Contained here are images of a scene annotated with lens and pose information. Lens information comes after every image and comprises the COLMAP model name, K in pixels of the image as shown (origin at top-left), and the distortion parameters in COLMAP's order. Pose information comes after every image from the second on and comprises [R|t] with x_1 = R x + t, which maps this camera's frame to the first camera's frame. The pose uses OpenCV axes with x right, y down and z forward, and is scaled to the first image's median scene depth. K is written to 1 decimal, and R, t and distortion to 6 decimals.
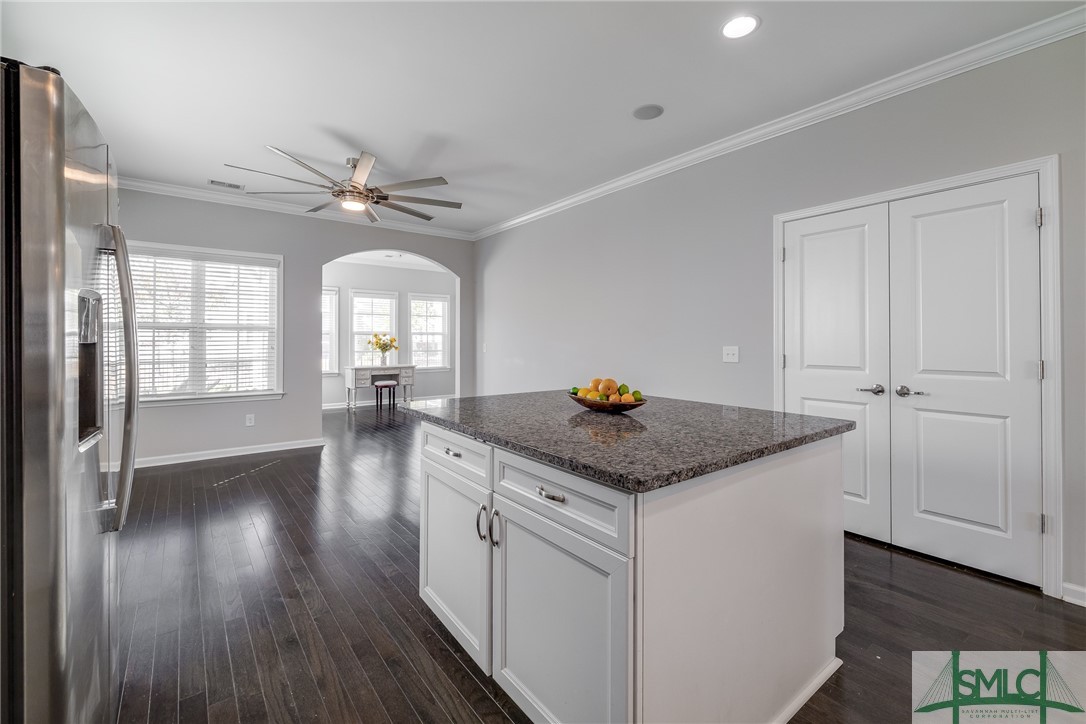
lens RADIAL K [[462.8, 0, 542.9], [0, 462.8, 341.3], [0, 0, 1]] dist [-0.001436, -0.000174]
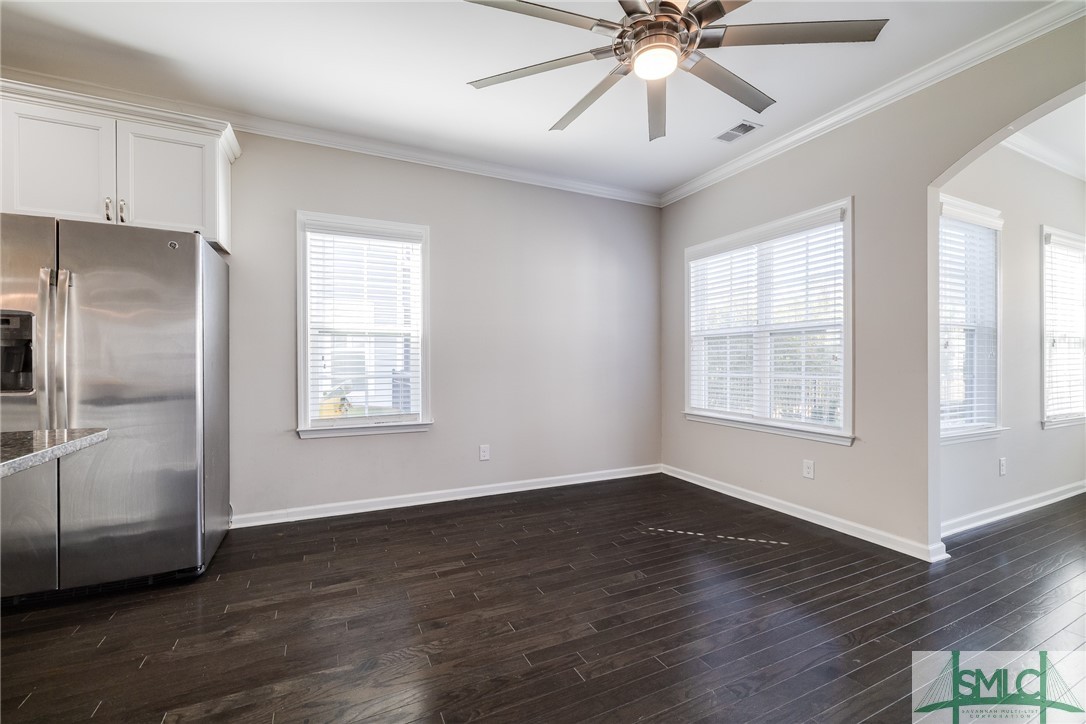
lens RADIAL K [[466.0, 0, 544.5], [0, 466.0, 366.5], [0, 0, 1]] dist [0.000688, 0.000080]
pose [[-0.201358, 0.009223, -0.979474, 0.051894], [0.001491, 0.999957, 0.009109, 0.011750], [0.979517, 0.000374, -0.201363, 0.463311]]
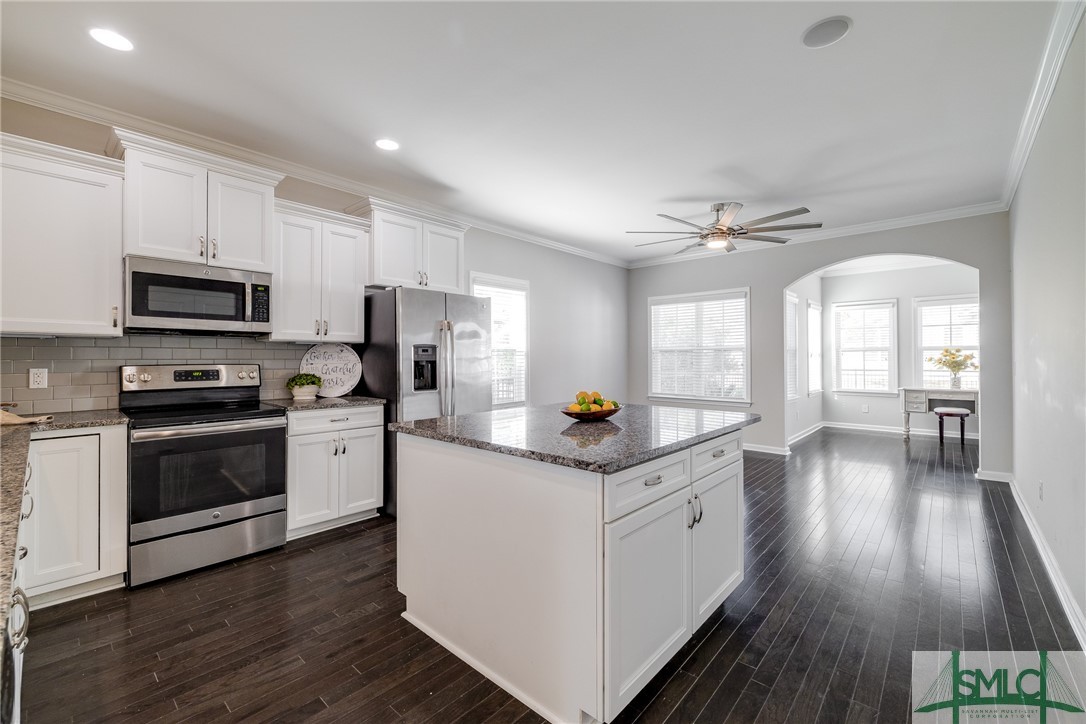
lens RADIAL K [[456.6, 0, 543.0], [0, 456.6, 362.0], [0, 0, 1]] dist [0.000086, 0.000054]
pose [[0.177355, 0.005055, -0.984134, 0.310802], [0.004055, 0.999975, 0.005867, -0.000975], [0.984139, -0.005031, 0.177330, 0.167845]]
